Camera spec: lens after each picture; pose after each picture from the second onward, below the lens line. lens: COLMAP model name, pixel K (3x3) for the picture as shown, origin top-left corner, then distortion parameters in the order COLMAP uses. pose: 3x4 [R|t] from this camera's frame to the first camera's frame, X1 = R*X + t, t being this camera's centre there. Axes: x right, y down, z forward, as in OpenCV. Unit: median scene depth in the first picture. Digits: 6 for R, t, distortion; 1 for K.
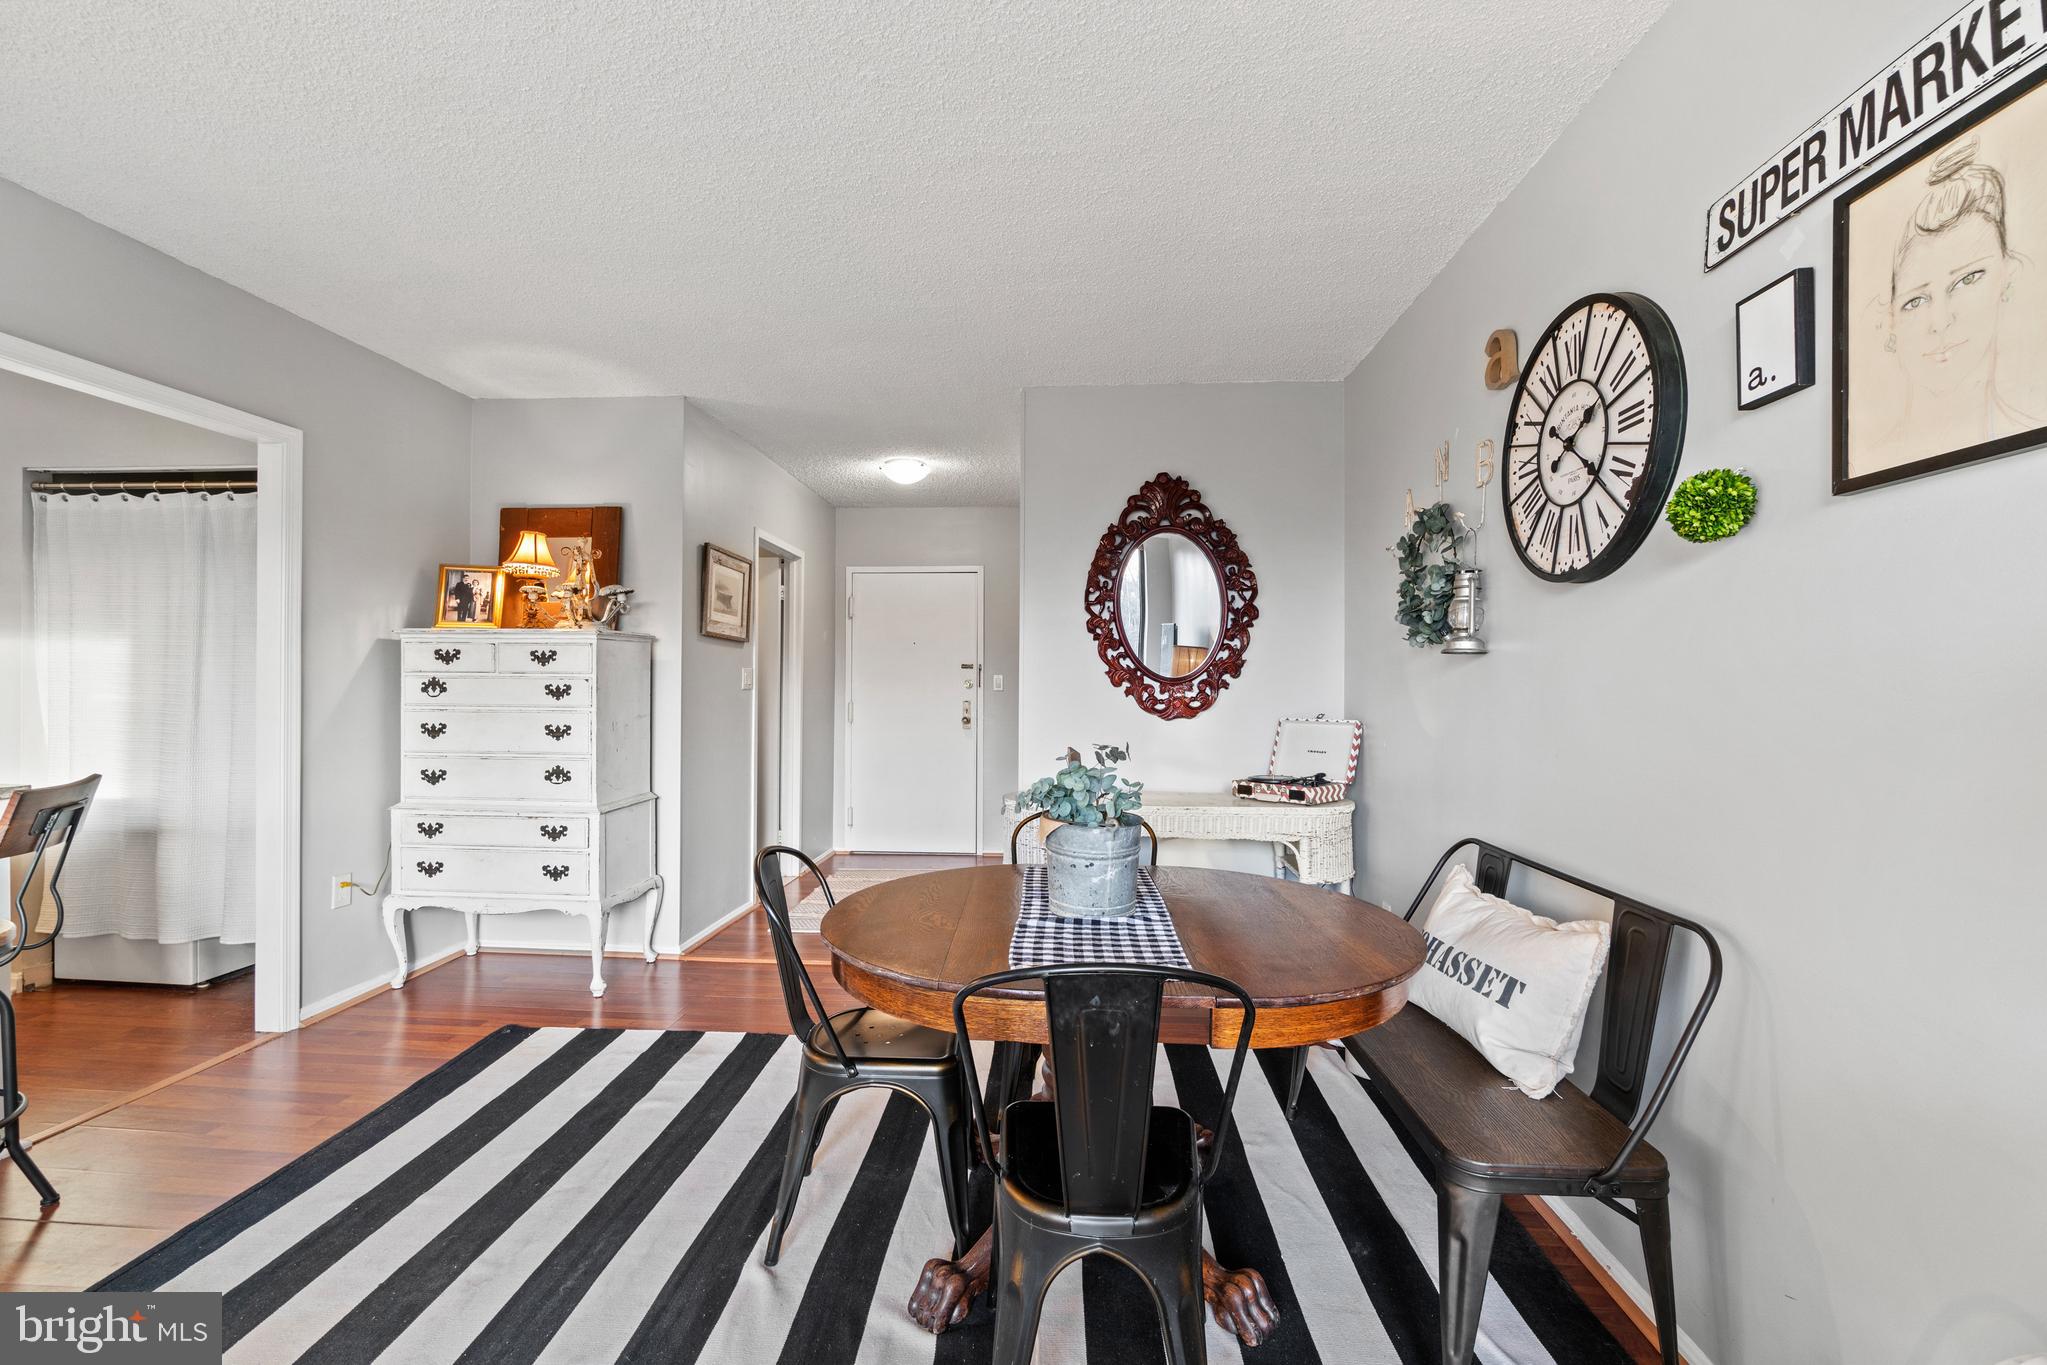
lens RADIAL K [[877.7, 0, 1014.5], [0, 877.7, 688.5], [0, 0, 1]] dist [-0.007060, 0.001832]
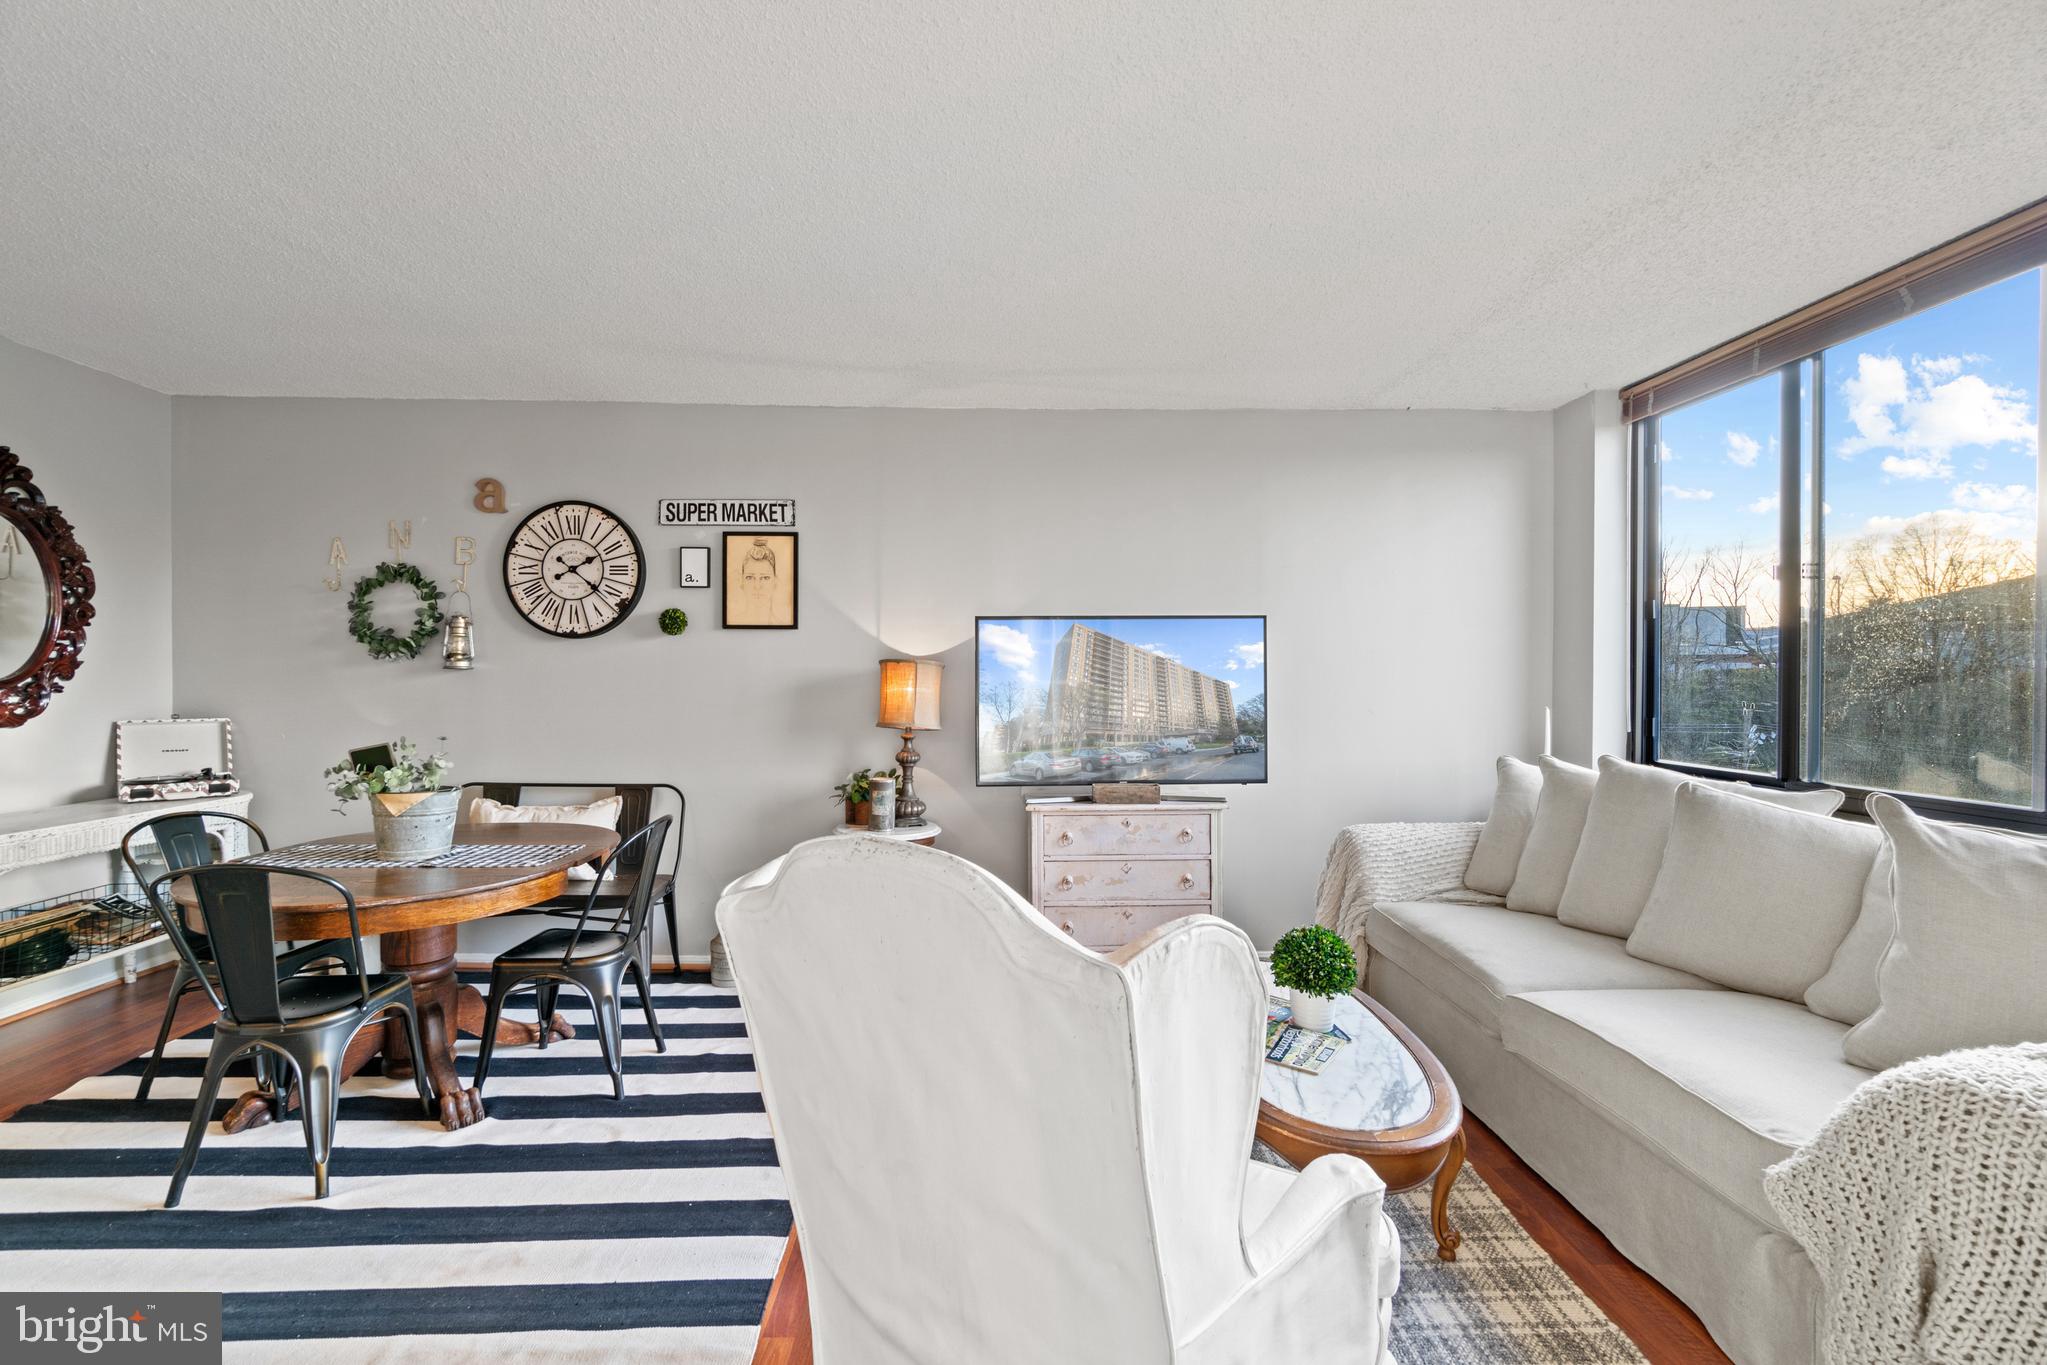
lens RADIAL K [[877.7, 0, 1015.8], [0, 877.7, 683.8], [0, 0, 1]] dist [-0.007060, 0.001832]
pose [[-0.099781, -0.015468, 0.994889, -0.832924], [-0.004822, 0.999875, 0.015061, -0.029491], [-0.994998, -0.003294, -0.099843, 0.106372]]
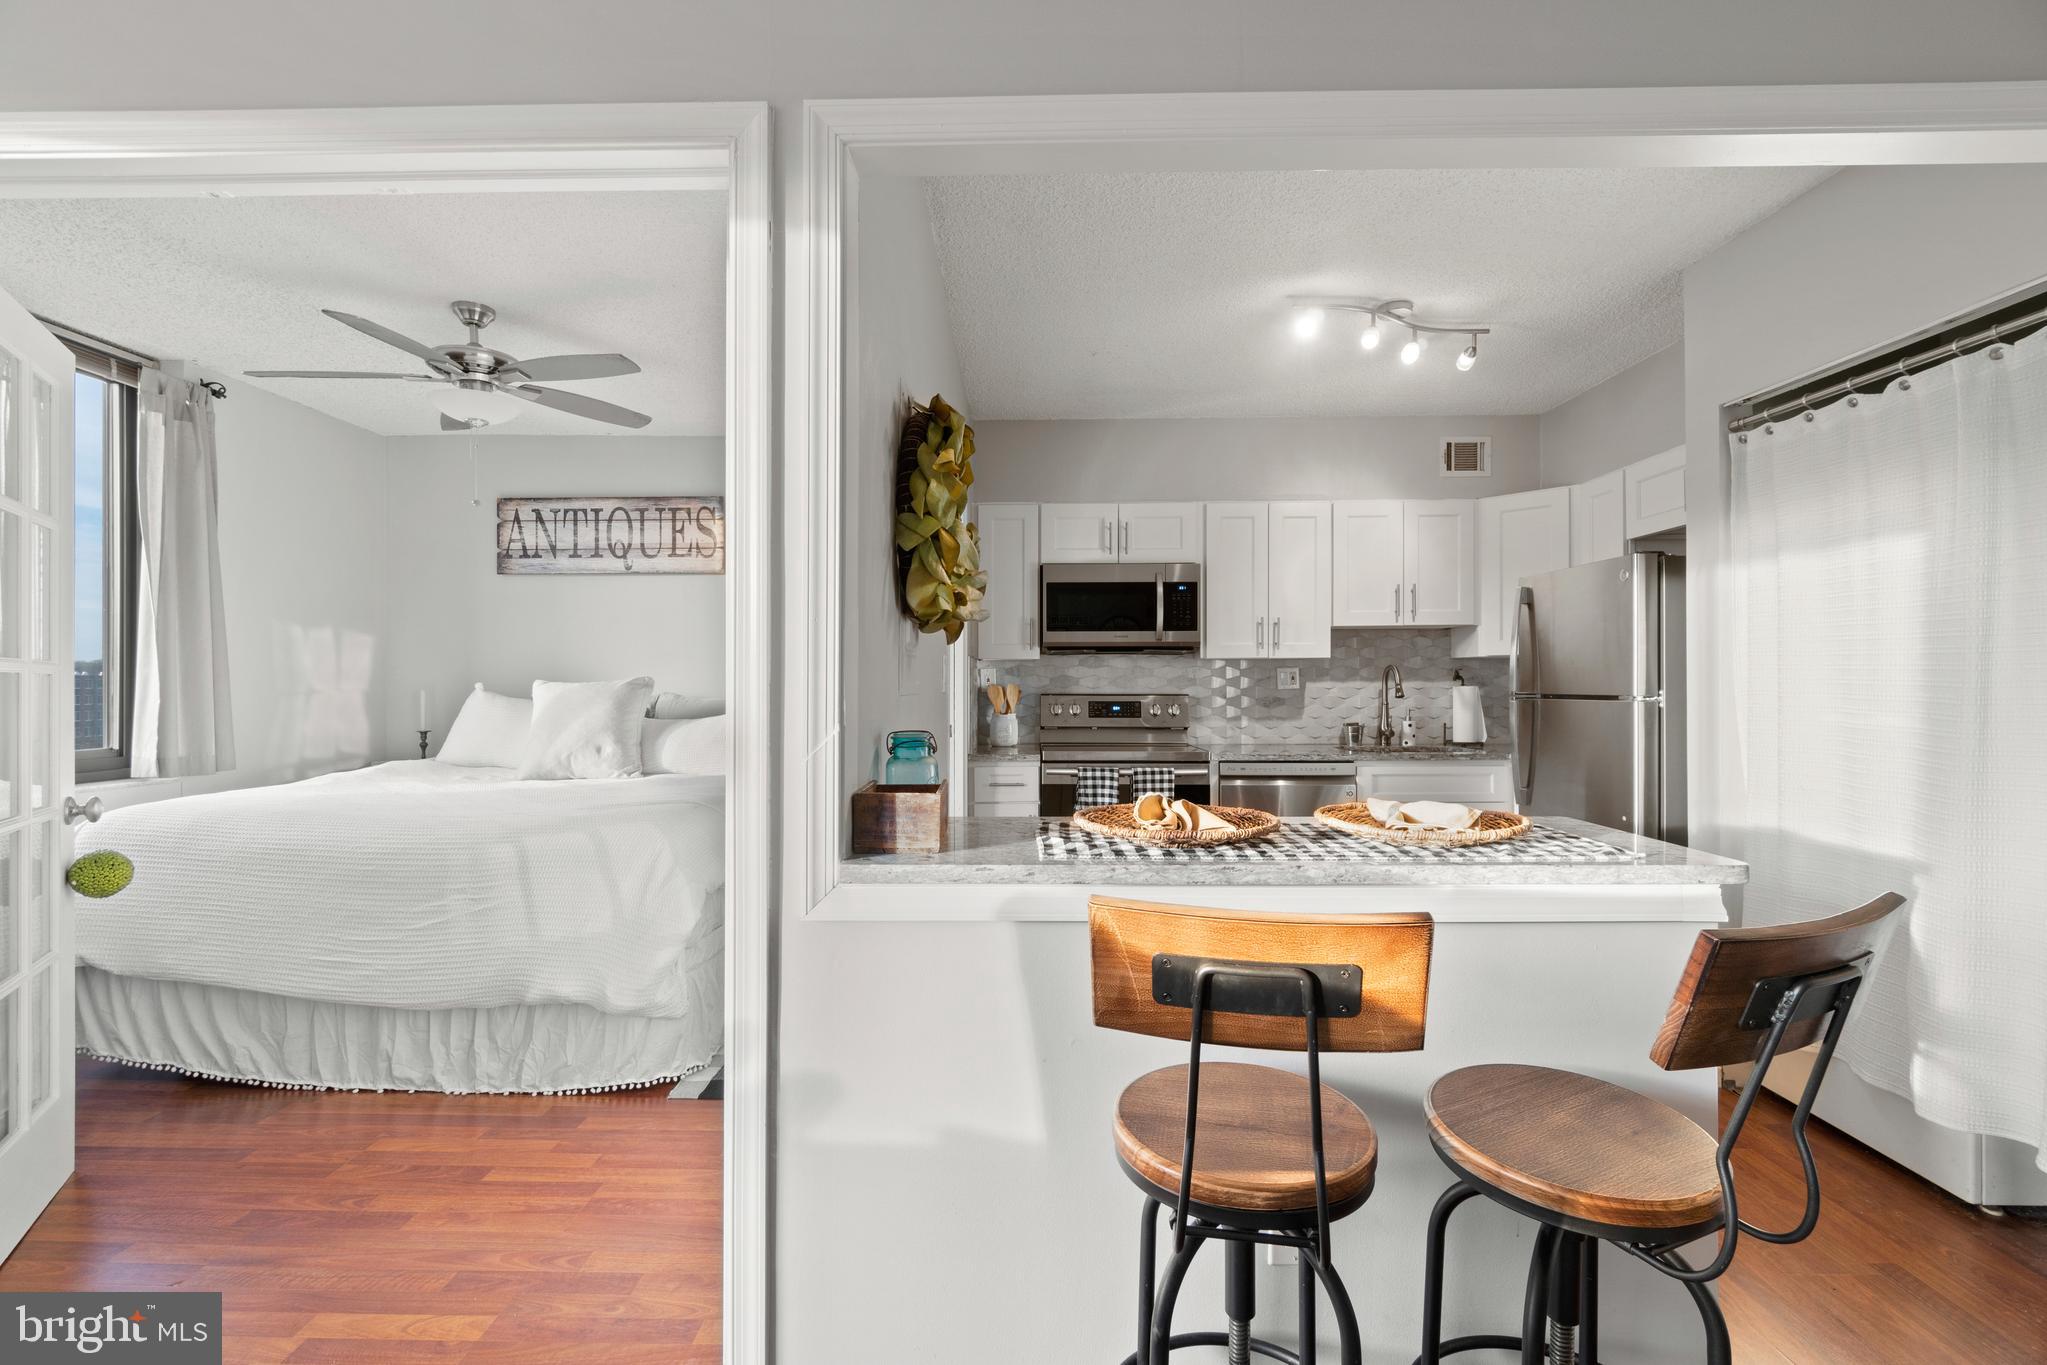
lens RADIAL K [[877.7, 0, 1015.5], [0, 877.7, 687.4], [0, 0, 1]] dist [-0.007060, 0.001832]
pose [[0.054517, -0.002739, -0.998509, -0.394426], [0.000952, 0.999996, -0.002691, -0.002322], [0.998512, -0.000803, 0.054520, 0.331621]]
